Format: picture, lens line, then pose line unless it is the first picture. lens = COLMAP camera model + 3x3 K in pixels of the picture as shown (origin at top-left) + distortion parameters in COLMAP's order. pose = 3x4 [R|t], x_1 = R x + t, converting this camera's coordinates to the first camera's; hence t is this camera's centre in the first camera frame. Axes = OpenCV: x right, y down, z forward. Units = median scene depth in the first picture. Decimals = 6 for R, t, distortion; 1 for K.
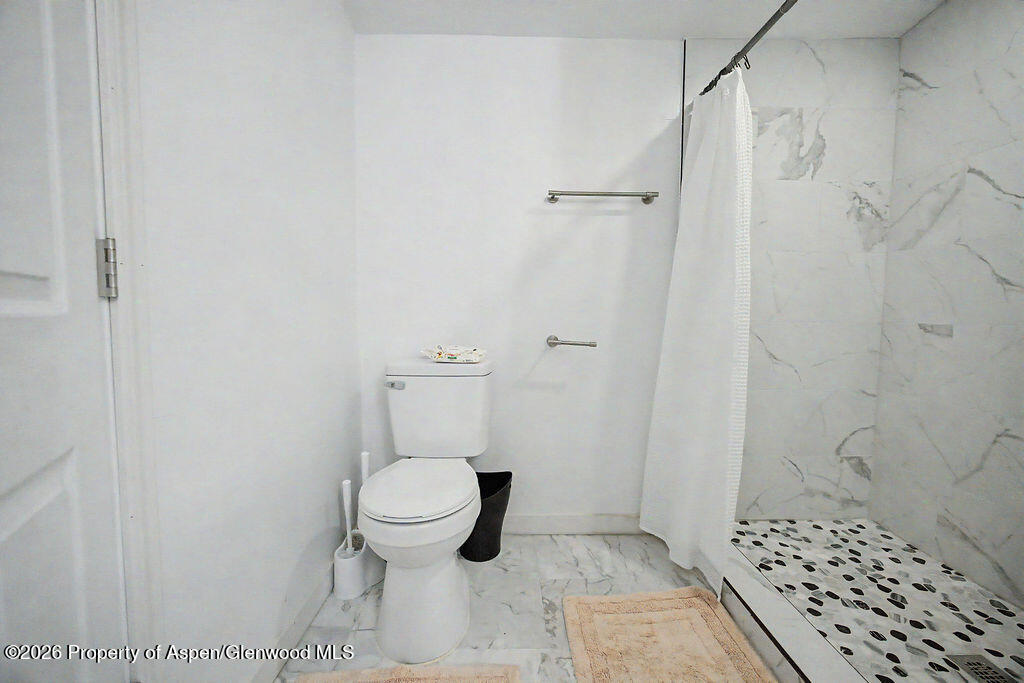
lens RADIAL K [[395.2, 0, 513.8], [0, 395.2, 336.0], [0, 0, 1]] dist [-0.022355, 0.008927]
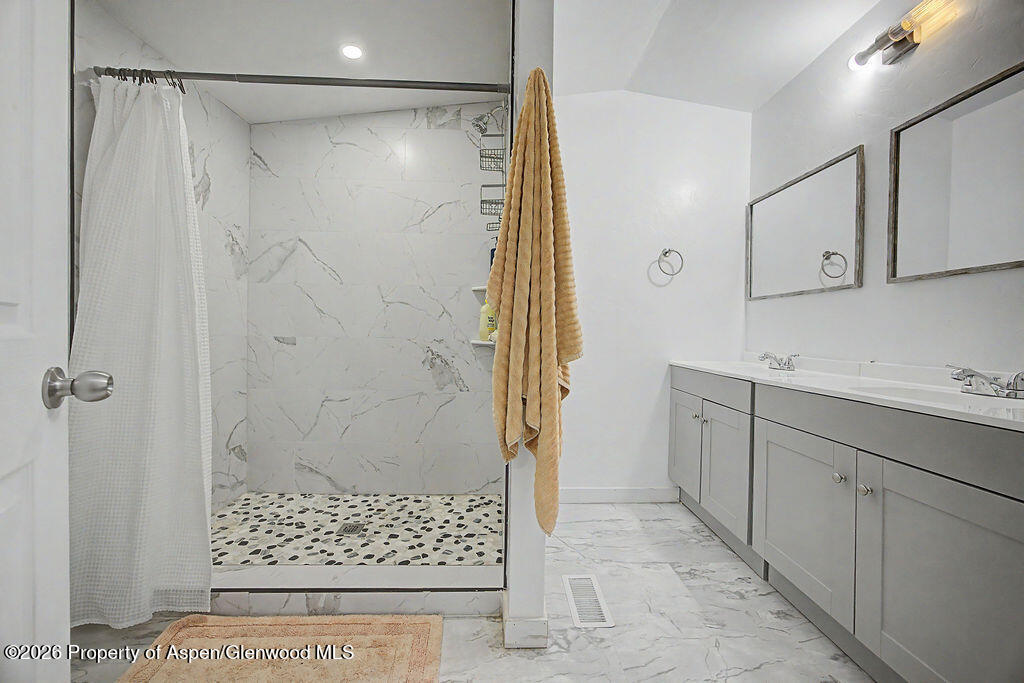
lens RADIAL K [[395.2, 0, 513.8], [0, 395.2, 336.0], [0, 0, 1]] dist [-0.022355, 0.008927]
pose [[-0.017387, -0.013143, 0.999762, -0.422516], [0.046434, 0.998824, 0.013939, -0.014106], [-0.998770, 0.046665, -0.016756, 0.160719]]
